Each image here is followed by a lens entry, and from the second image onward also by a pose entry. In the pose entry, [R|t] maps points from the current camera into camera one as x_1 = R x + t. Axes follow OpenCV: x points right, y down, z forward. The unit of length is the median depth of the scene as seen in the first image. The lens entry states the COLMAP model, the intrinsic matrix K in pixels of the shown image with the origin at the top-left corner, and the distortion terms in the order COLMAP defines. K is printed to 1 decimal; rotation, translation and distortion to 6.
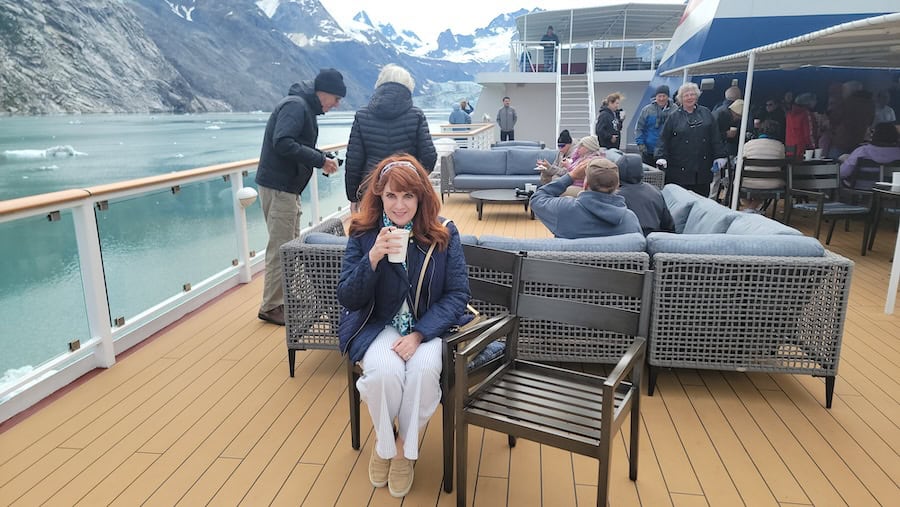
lens RADIAL K [[605.0, 0, 449.1], [0, 605.0, 255.0], [0, 0, 1]] dist [0.009884, 0.000762]
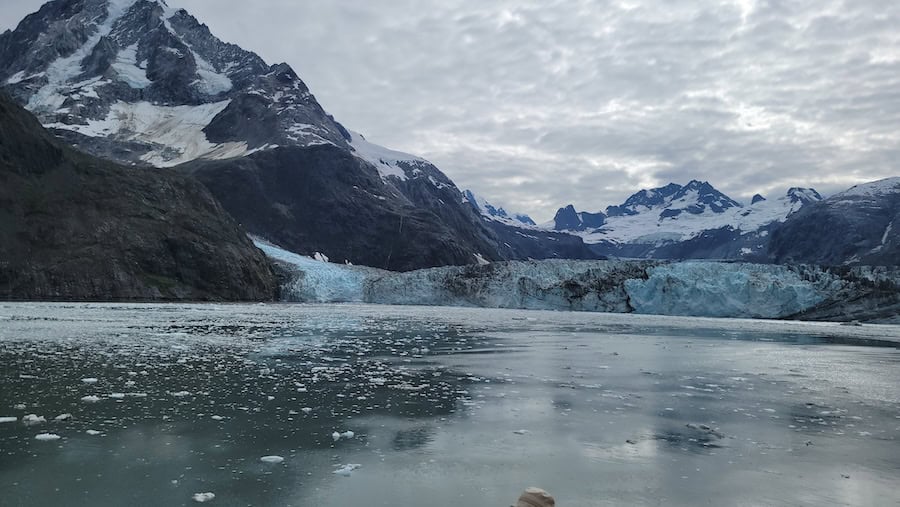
lens RADIAL K [[605.0, 0, 448.5], [0, 605.0, 254.2], [0, 0, 1]] dist [0.009884, 0.000762]
pose [[0.978407, 0.019172, -0.205796, 0.006710], [-0.083435, 0.947593, -0.308393, -0.069921], [0.189098, 0.318904, 0.928731, 0.290385]]
